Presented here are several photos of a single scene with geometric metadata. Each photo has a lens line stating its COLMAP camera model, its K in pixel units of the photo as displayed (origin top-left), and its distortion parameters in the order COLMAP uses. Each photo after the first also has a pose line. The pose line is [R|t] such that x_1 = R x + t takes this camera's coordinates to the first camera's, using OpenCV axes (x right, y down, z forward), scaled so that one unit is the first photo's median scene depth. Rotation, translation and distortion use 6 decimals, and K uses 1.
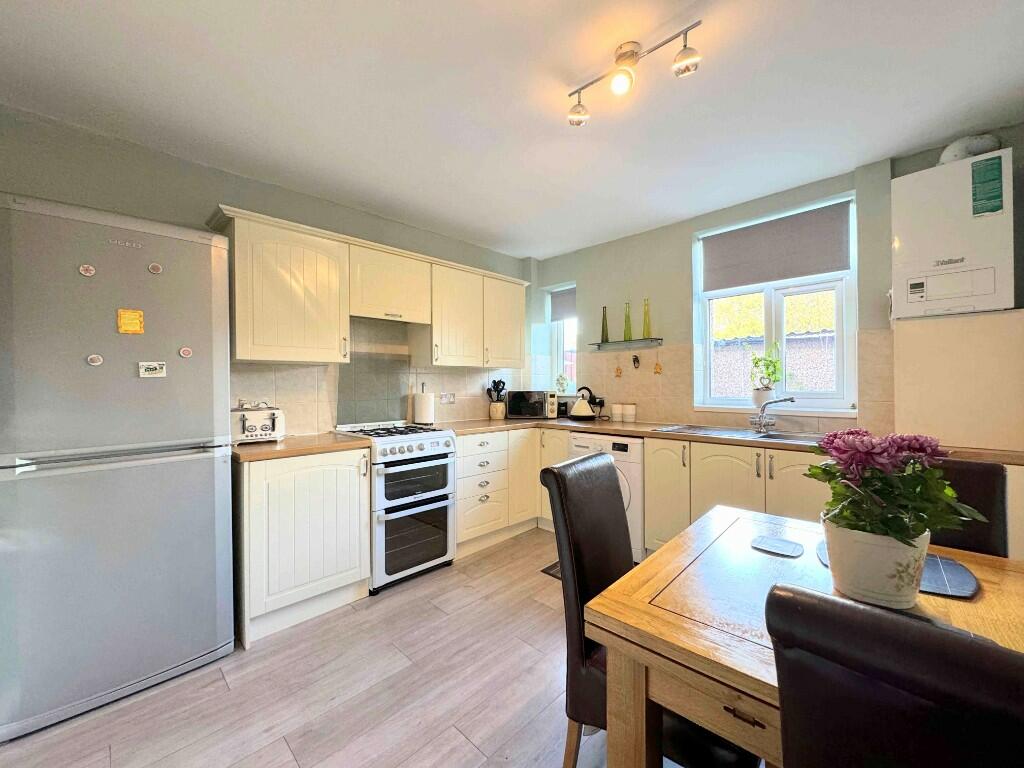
lens RADIAL K [[412.0, 0, 506.8], [0, 412.0, 381.7], [0, 0, 1]] dist [-0.001079, 0.000097]
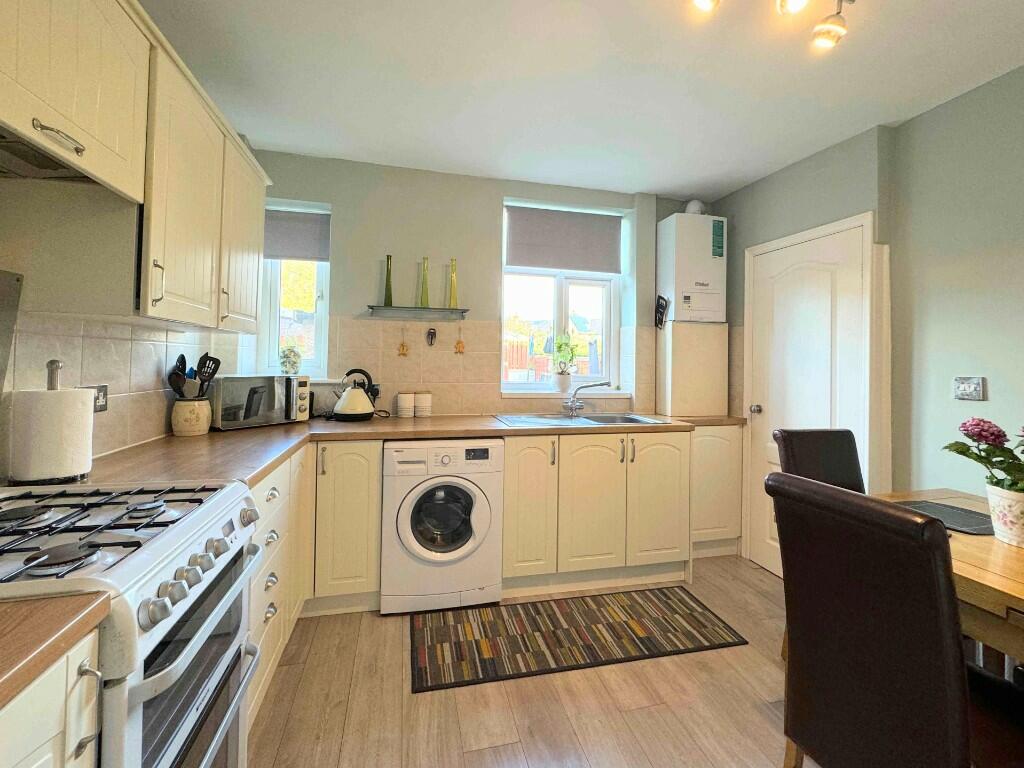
lens RADIAL K [[437.7, 0, 521.0], [0, 437.7, 353.9], [0, 0, 1]] dist [-0.005454, 0.000095]
pose [[0.510502, 0.030168, 0.859347, -0.374802], [-0.026453, 0.999462, -0.019372, -0.006874], [-0.859470, -0.012842, 0.511025, 0.555551]]
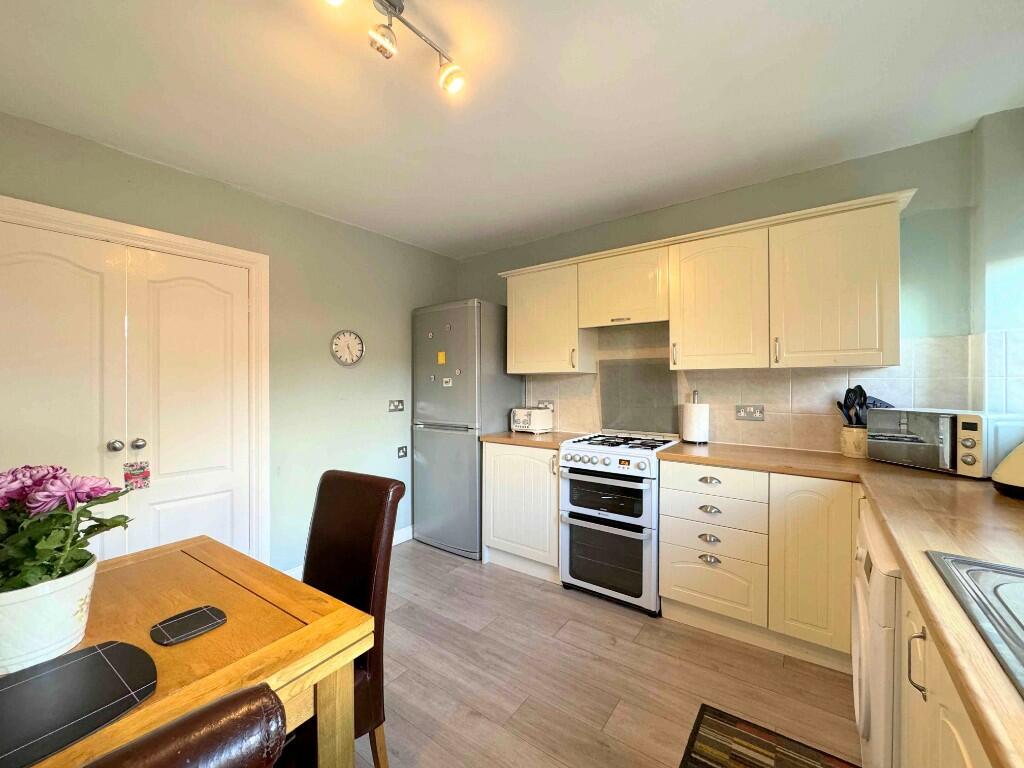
lens RADIAL K [[412.0, 0, 517.5], [0, 412.0, 383.6], [0, 0, 1]] dist [-0.001079, 0.000097]
pose [[0.154434, 0.005550, -0.987987, 0.633580], [0.004681, 0.999969, 0.006349, -0.020974], [0.987992, -0.005605, 0.154403, 0.628392]]
